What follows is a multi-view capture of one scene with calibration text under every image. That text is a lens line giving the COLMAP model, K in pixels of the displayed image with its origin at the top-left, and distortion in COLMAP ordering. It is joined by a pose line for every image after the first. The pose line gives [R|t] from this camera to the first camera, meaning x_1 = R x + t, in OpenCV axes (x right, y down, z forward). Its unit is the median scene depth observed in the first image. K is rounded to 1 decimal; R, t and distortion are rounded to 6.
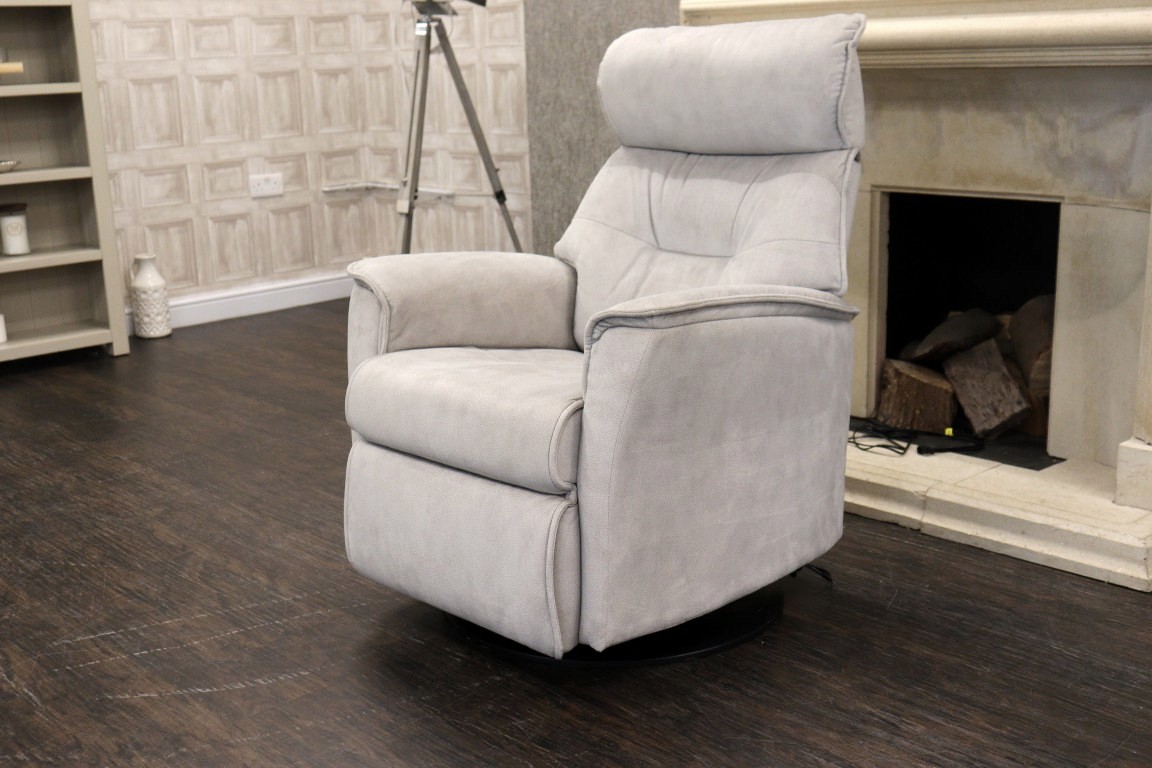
lens RADIAL K [[1381.1, 0, 576.0], [0, 1381.1, 384.0], [0, 0, 1]] dist [-0.003188, -0.008013]
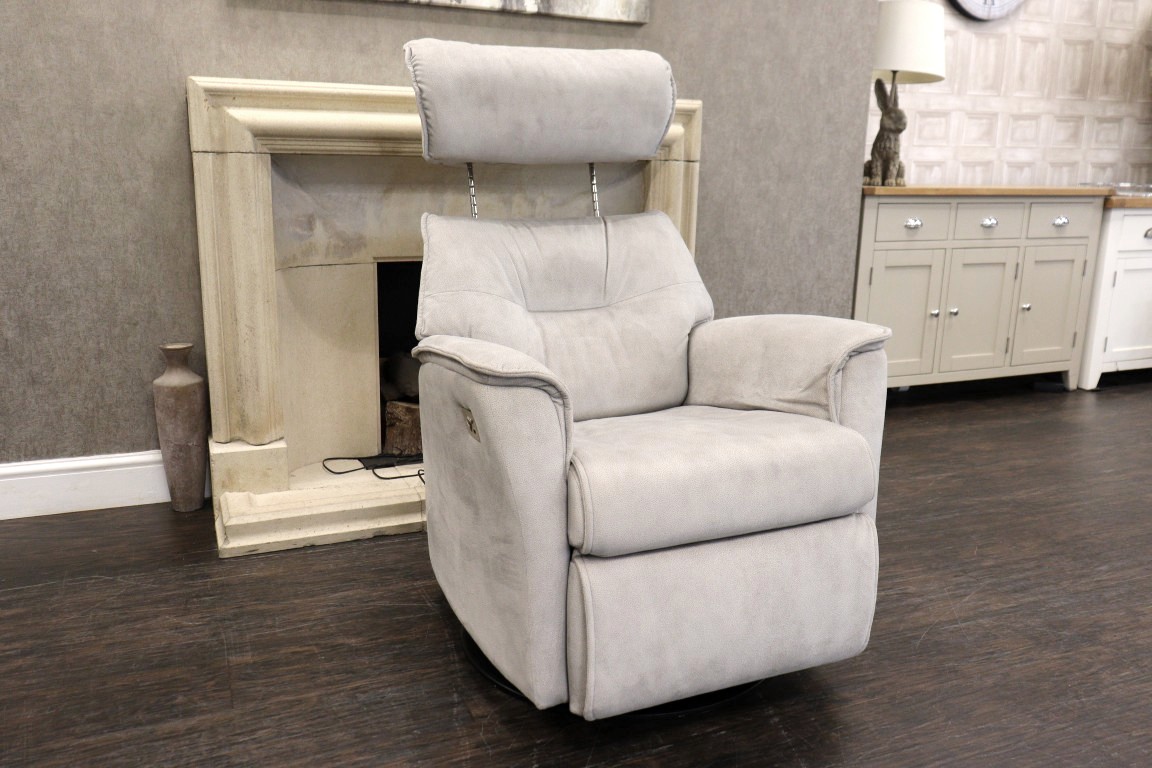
lens RADIAL K [[933.5, 0, 576.0], [0, 933.5, 384.0], [0, 0, 1]] dist [-0.006732, -0.001264]
pose [[0.350323, -0.171665, 0.920763, -0.454461], [0.197862, 0.974439, 0.106391, -0.086224], [-0.915491, 0.144913, 0.375334, 0.540114]]
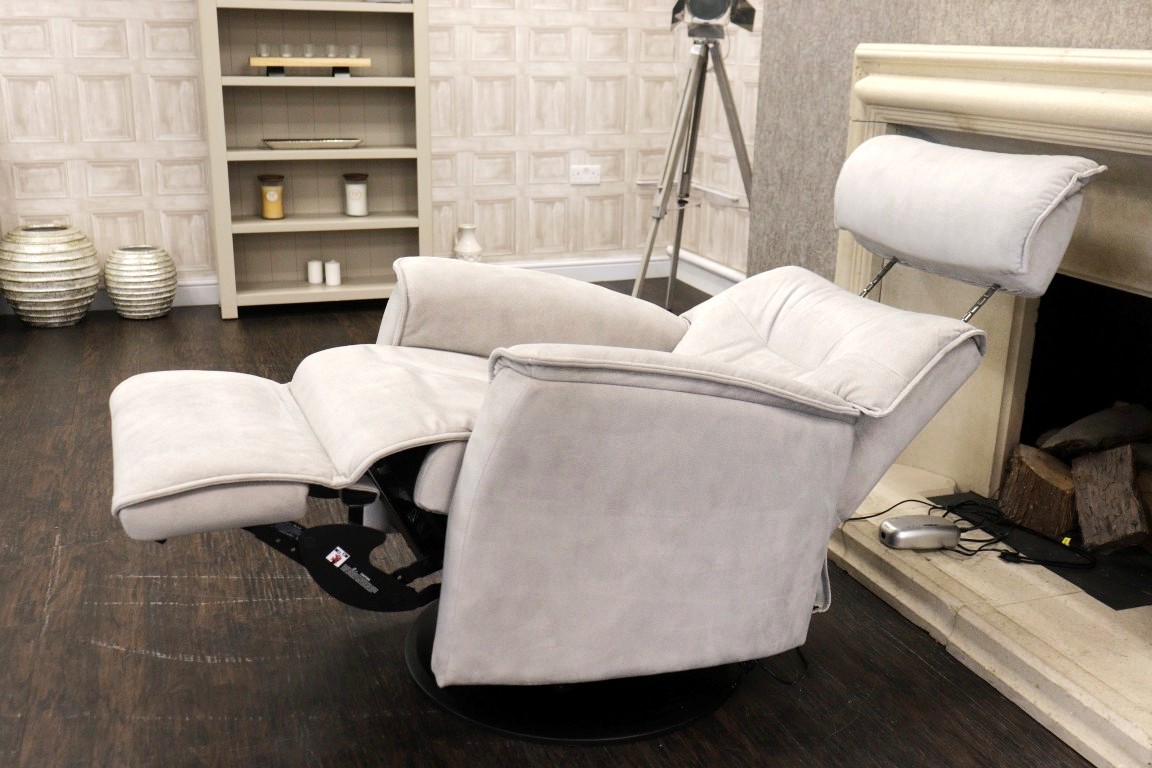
lens RADIAL K [[1136.6, 0, 576.0], [0, 1136.6, 384.0], [0, 0, 1]] dist [0.002172, -0.012549]
pose [[0.919168, 0.163373, -0.358385, 0.217724], [-0.142243, 0.986197, 0.084749, -0.079735], [0.367284, -0.026920, 0.929719, 0.169515]]
